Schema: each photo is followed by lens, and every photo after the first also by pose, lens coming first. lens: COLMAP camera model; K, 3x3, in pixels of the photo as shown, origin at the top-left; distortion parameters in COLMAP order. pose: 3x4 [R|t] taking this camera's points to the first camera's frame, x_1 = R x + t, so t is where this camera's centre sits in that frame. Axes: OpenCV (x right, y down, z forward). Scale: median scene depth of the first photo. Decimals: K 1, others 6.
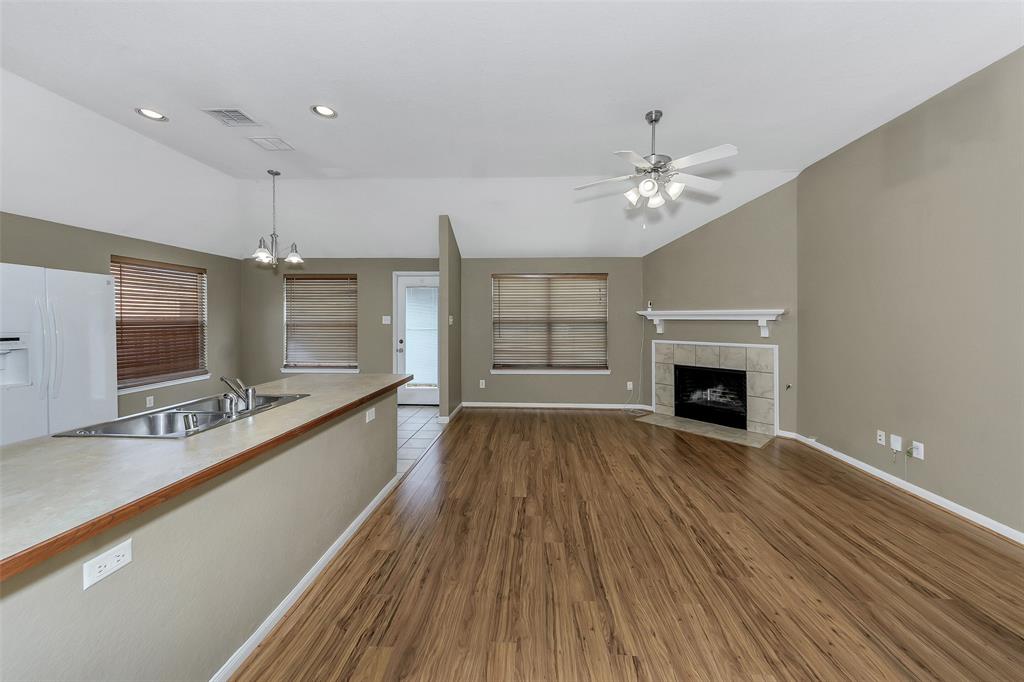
lens RADIAL K [[370.4, 0, 513.4], [0, 370.4, 320.4], [0, 0, 1]] dist [0.001017, 0.000057]
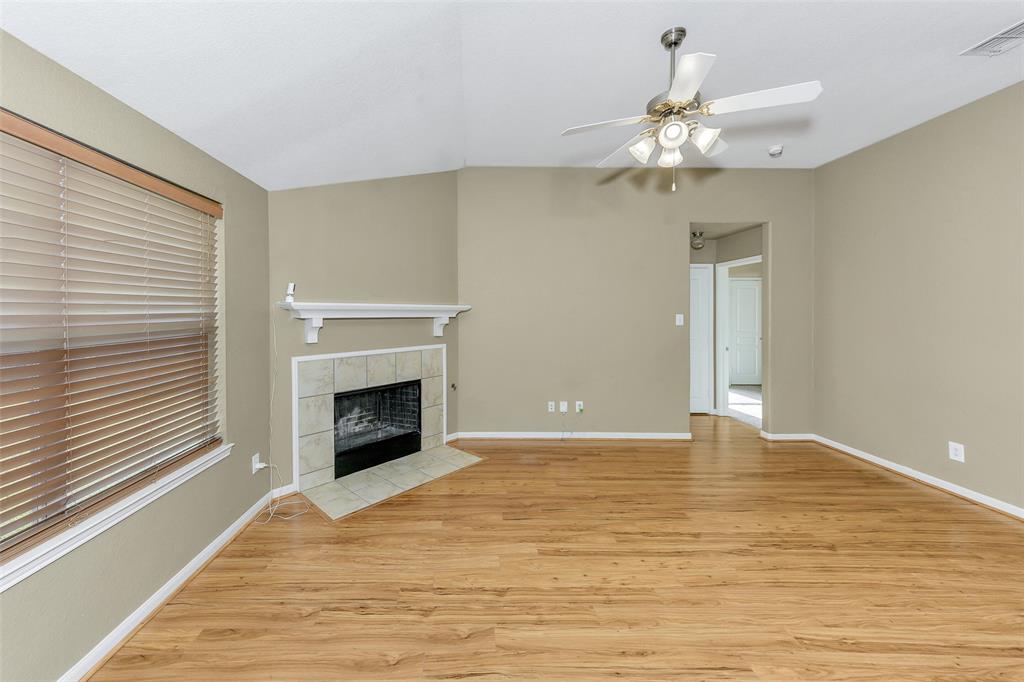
lens RADIAL K [[370.4, 0, 513.4], [0, 370.4, 320.4], [0, 0, 1]] dist [0.001017, 0.000057]
pose [[-0.061112, -0.025004, 0.997818, -0.251723], [0.005946, 0.999659, 0.025414, -0.016526], [-0.998113, 0.007487, -0.060942, 1.084328]]
